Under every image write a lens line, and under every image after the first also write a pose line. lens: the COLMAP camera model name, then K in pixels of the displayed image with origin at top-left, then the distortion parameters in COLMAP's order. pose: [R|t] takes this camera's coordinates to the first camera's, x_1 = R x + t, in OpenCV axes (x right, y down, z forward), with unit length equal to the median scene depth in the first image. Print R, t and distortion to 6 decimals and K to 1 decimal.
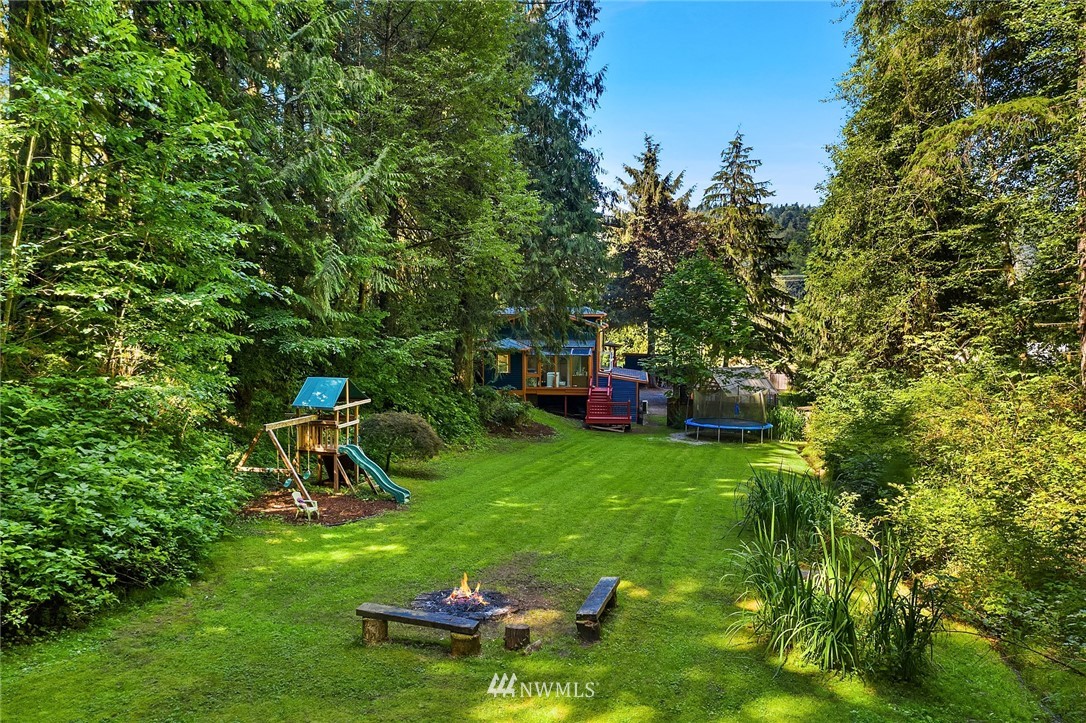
lens RADIAL K [[867.5, 0, 542.6], [0, 867.5, 360.8], [0, 0, 1]] dist [-0.019637, 0.002965]
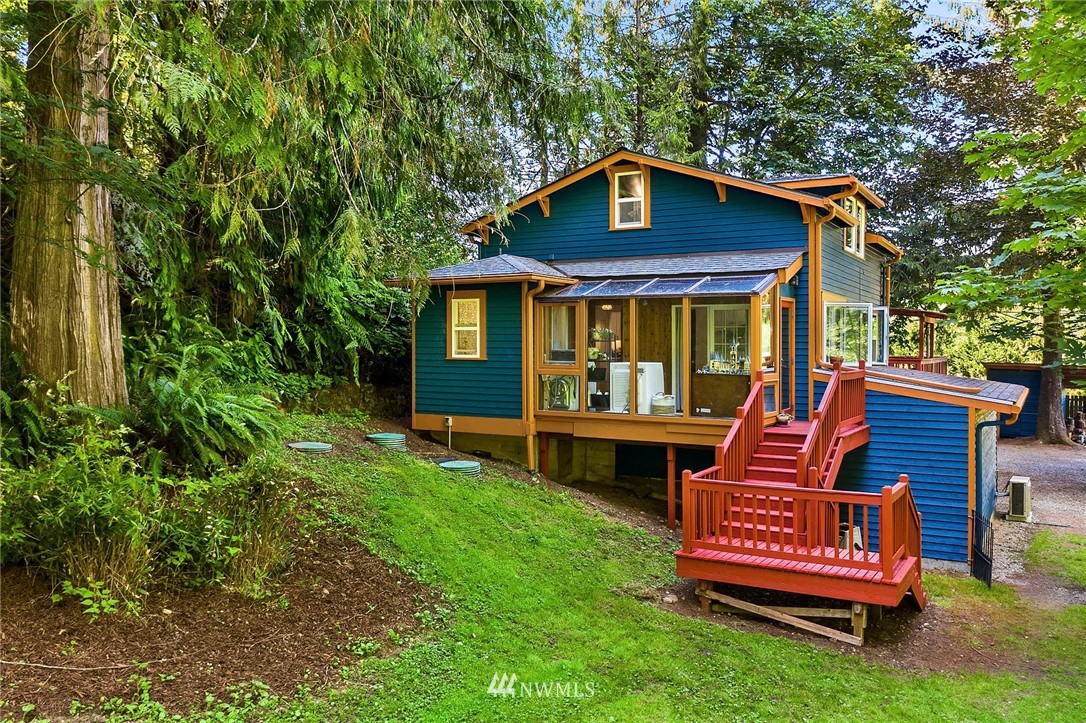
lens RADIAL K [[867.5, 0, 544.5], [0, 867.5, 359.9], [0, 0, 1]] dist [-0.019637, 0.002965]
pose [[0.879962, 0.018720, -0.474675, 0.121615], [-0.011692, 0.999774, 0.017753, 0.008466], [0.474900, -0.010072, 0.879982, 0.740014]]
